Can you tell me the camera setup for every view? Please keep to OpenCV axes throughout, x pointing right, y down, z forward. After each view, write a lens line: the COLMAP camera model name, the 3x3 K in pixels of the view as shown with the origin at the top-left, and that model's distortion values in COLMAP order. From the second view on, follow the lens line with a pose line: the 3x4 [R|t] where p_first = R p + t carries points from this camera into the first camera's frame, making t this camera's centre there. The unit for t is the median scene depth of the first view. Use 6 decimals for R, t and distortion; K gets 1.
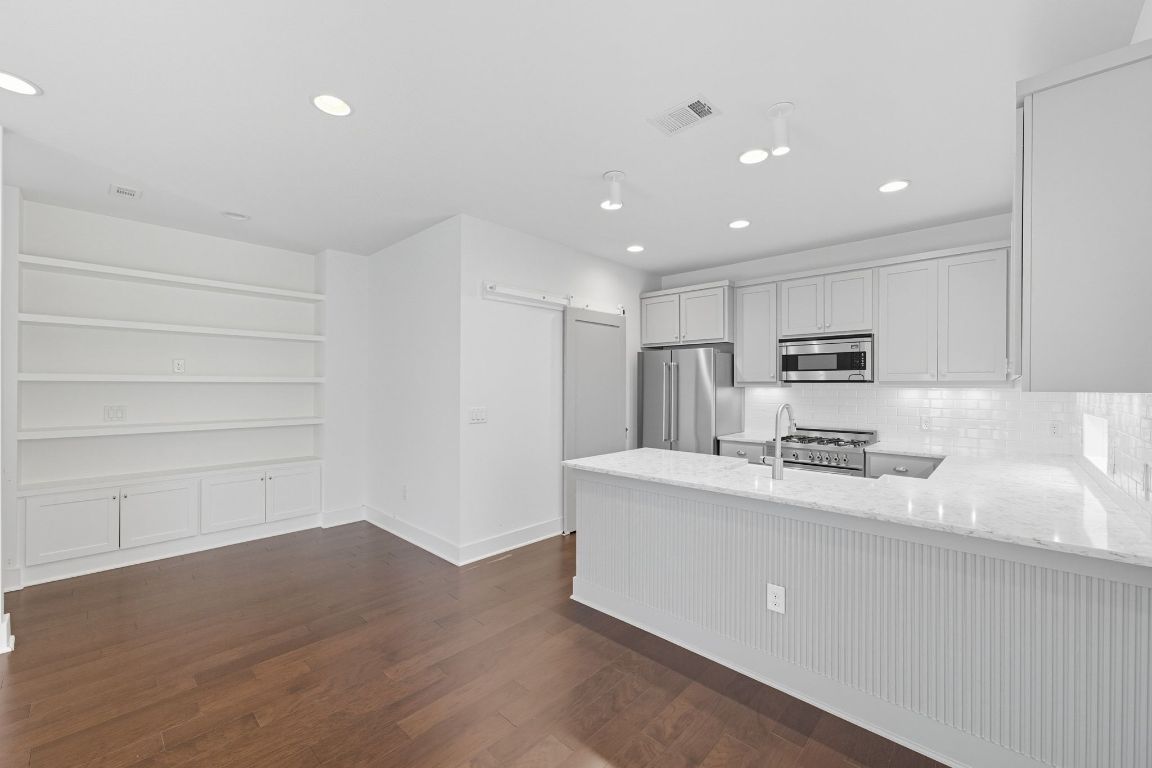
lens RADIAL K [[461.3, 0, 582.0], [0, 461.3, 385.8], [0, 0, 1]] dist [0.006708, -0.000788]
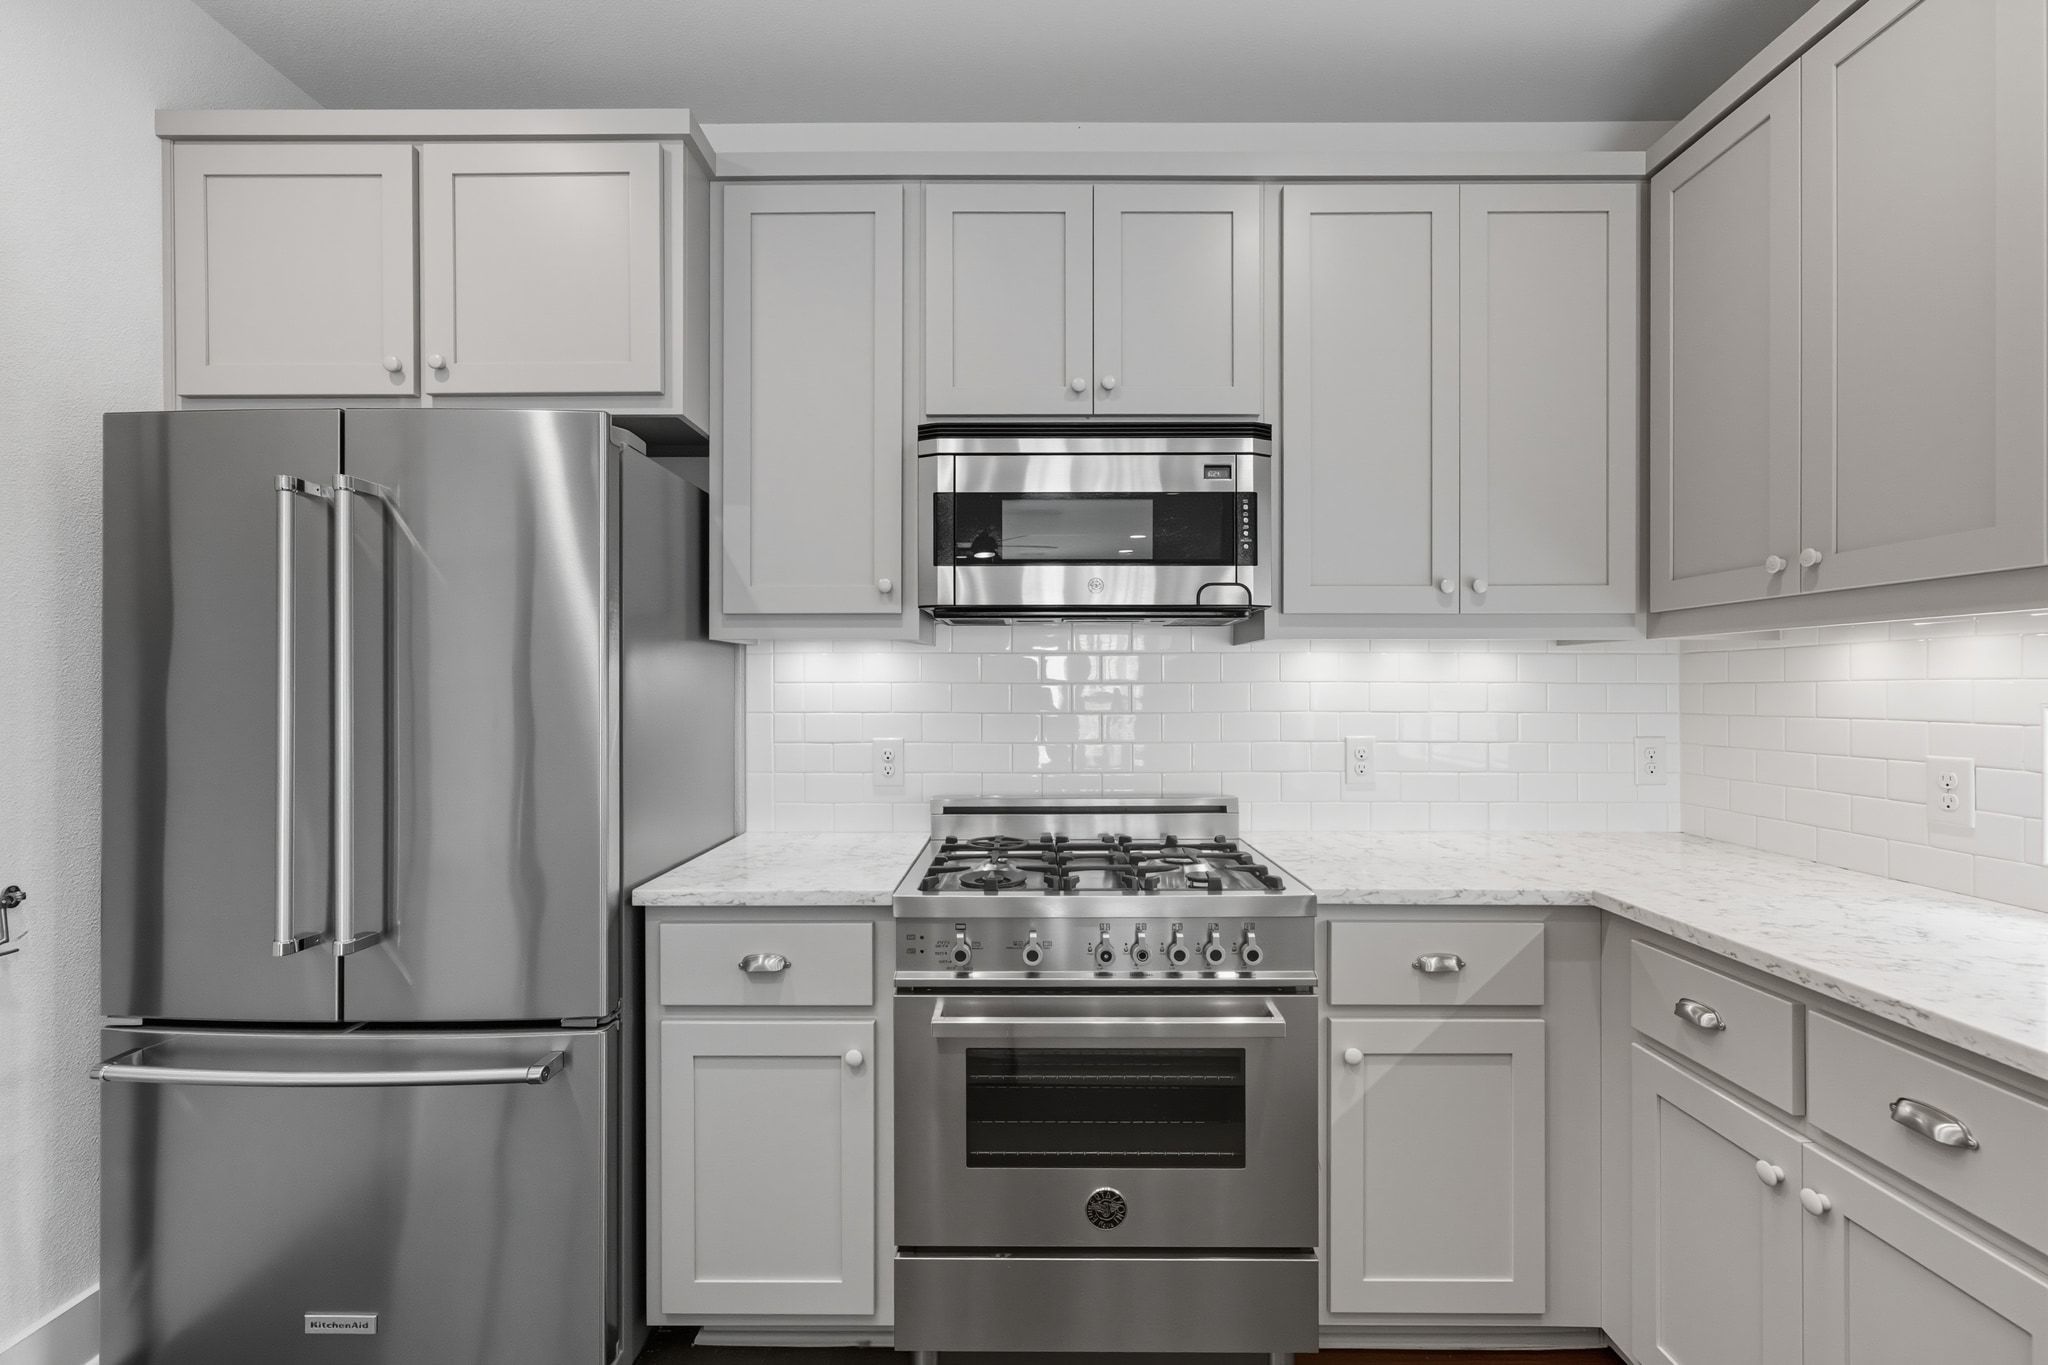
lens RADIAL K [[851.4, 0, 1022.9], [0, 851.4, 690.9], [0, 0, 1]] dist [0.000532, -0.002495]
pose [[0.738103, 0.001717, 0.674686, 0.190120], [0.002209, 0.999985, -0.004962, 0.033332], [-0.674684, 0.005153, 0.738088, 0.685112]]
